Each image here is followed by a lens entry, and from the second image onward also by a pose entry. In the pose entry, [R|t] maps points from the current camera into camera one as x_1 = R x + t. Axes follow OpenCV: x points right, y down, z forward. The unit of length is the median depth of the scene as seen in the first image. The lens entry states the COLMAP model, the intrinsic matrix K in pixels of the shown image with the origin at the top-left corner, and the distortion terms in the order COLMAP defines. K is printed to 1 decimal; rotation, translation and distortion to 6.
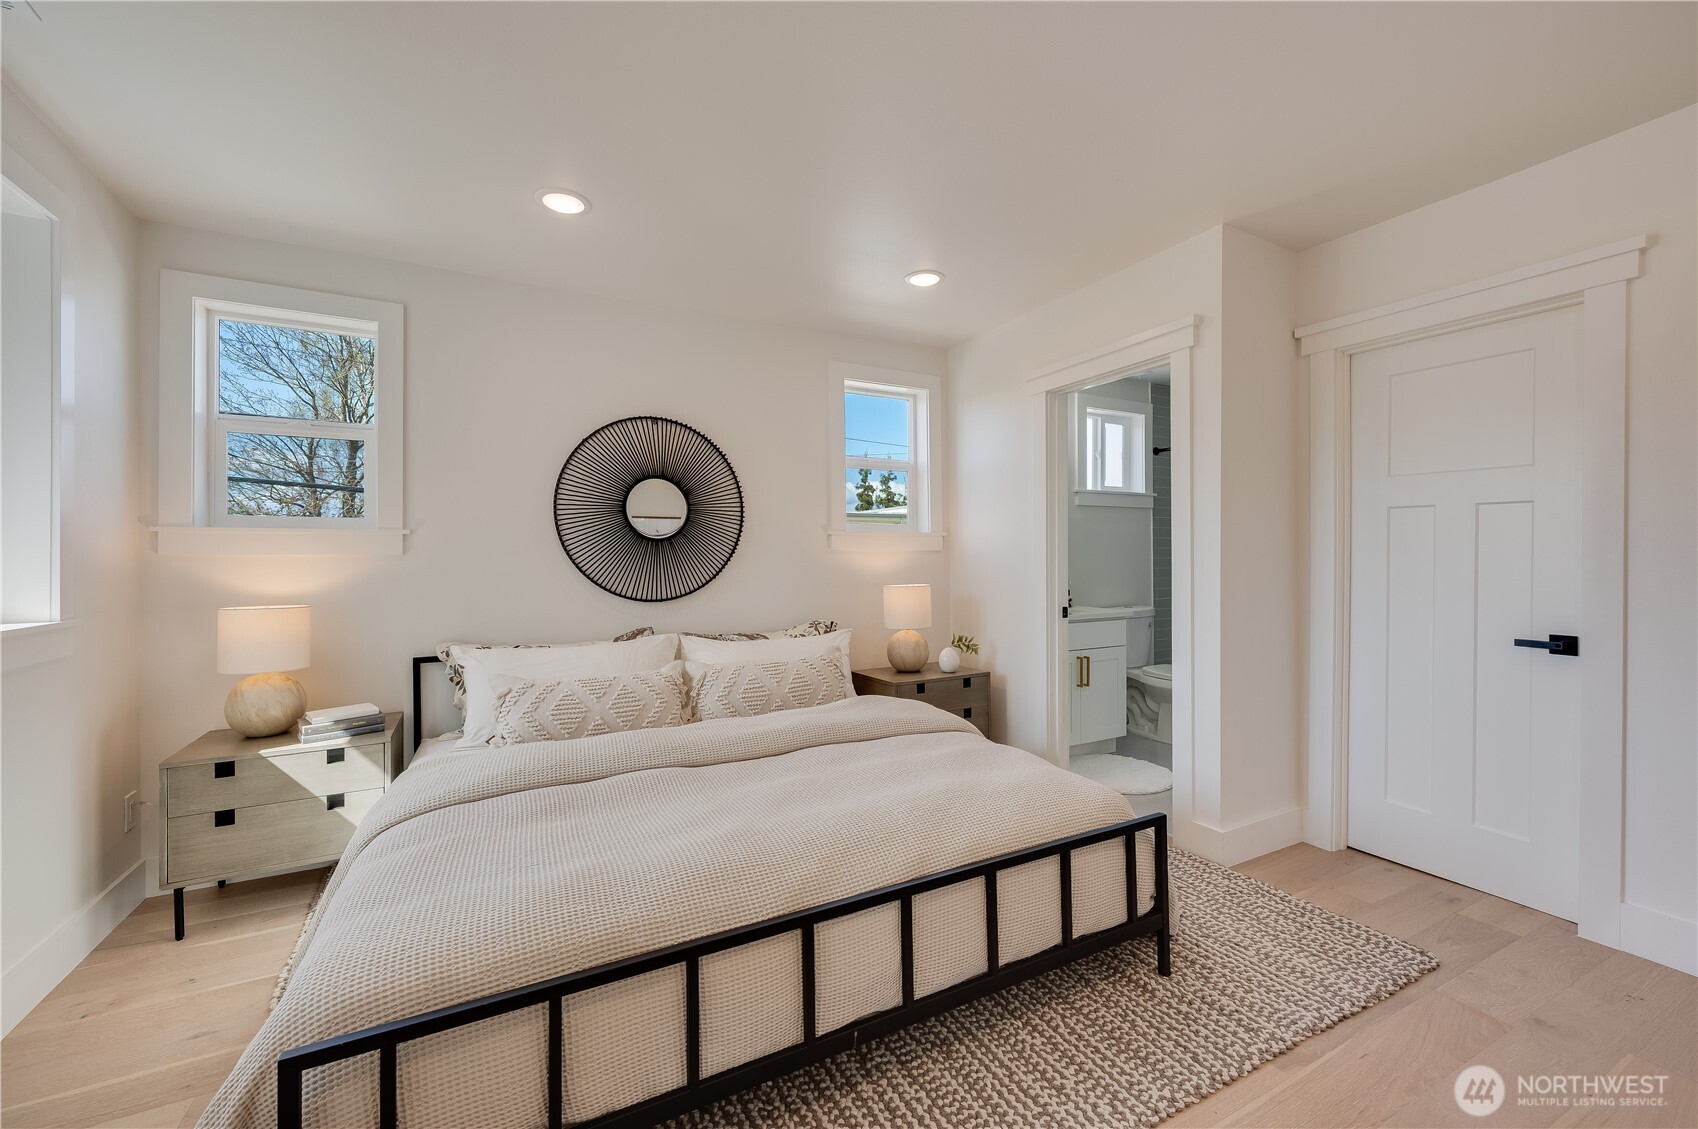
lens RADIAL K [[679.2, 0, 860.0], [0, 679.2, 557.1], [0, 0, 1]] dist [-0.003776, -0.000182]
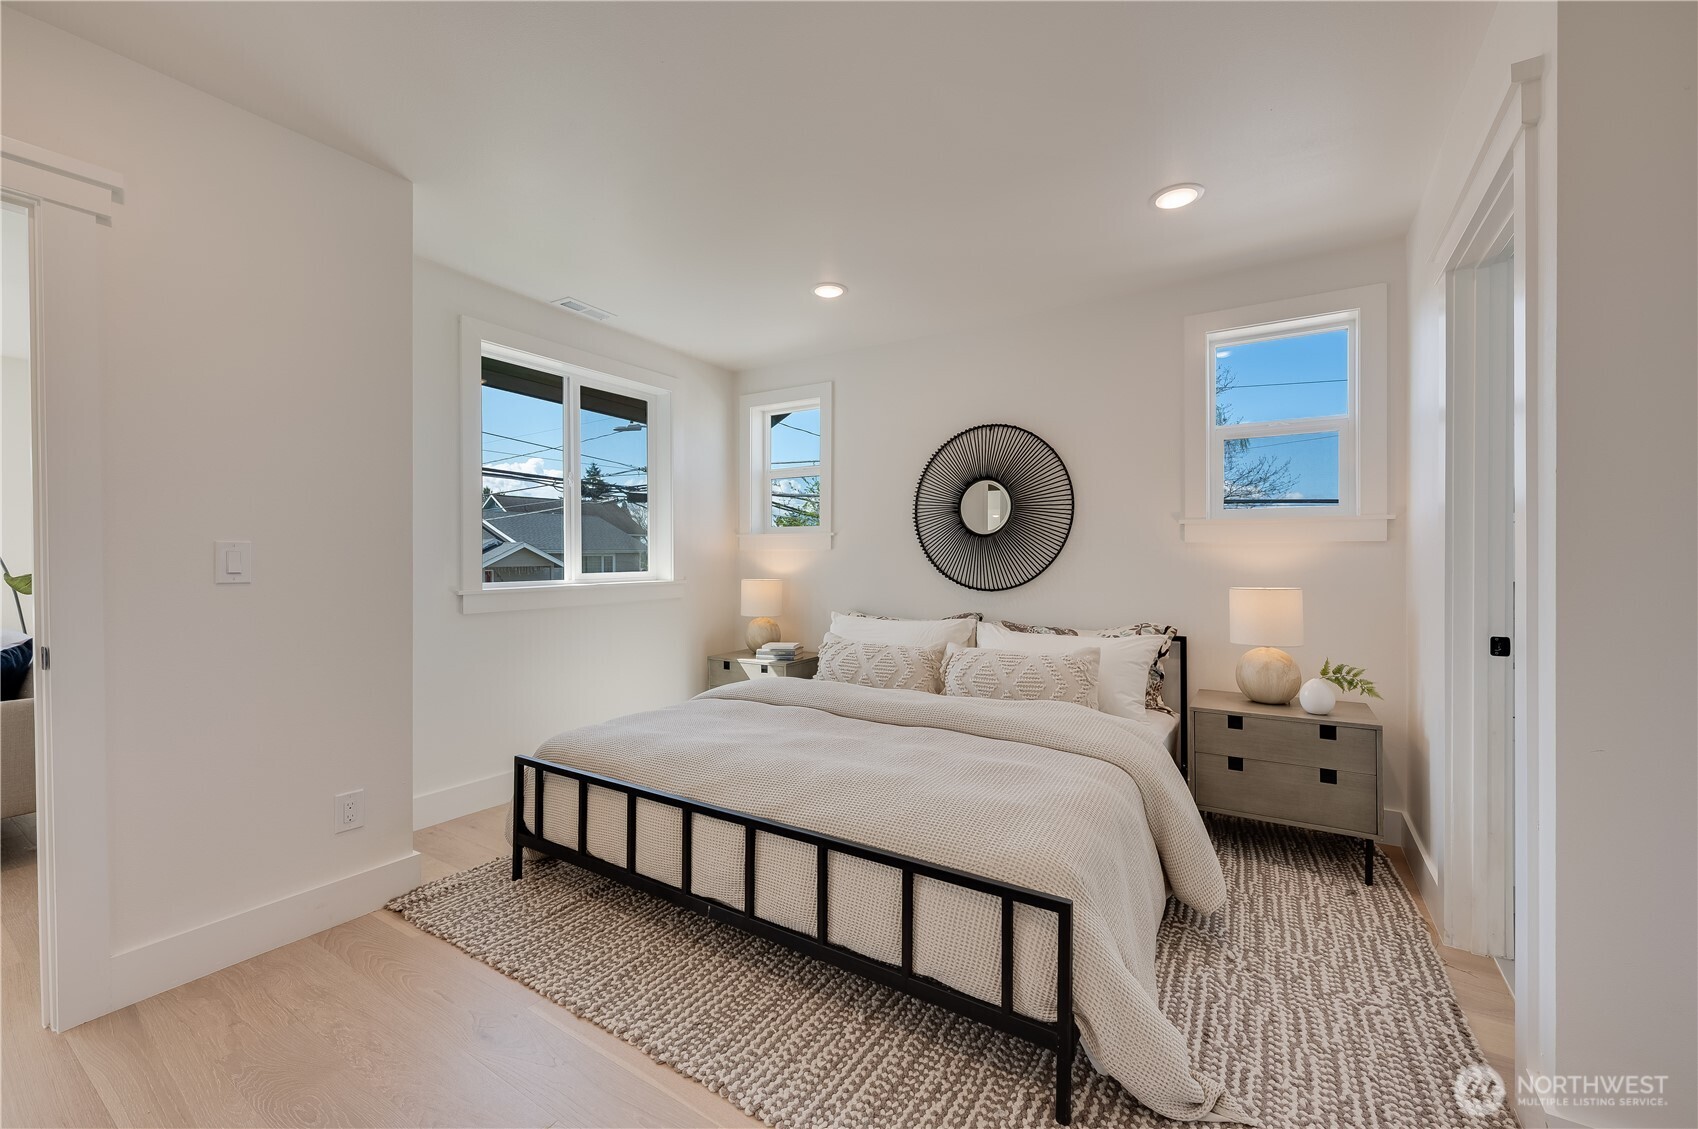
lens RADIAL K [[679.2, 0, 856.5], [0, 679.2, 562.4], [0, 0, 1]] dist [-0.003776, -0.000182]
pose [[0.494740, 0.012225, -0.868955, 0.572348], [-0.002685, 0.999918, 0.012539, 0.005502], [0.869037, -0.003870, 0.494733, 0.267843]]
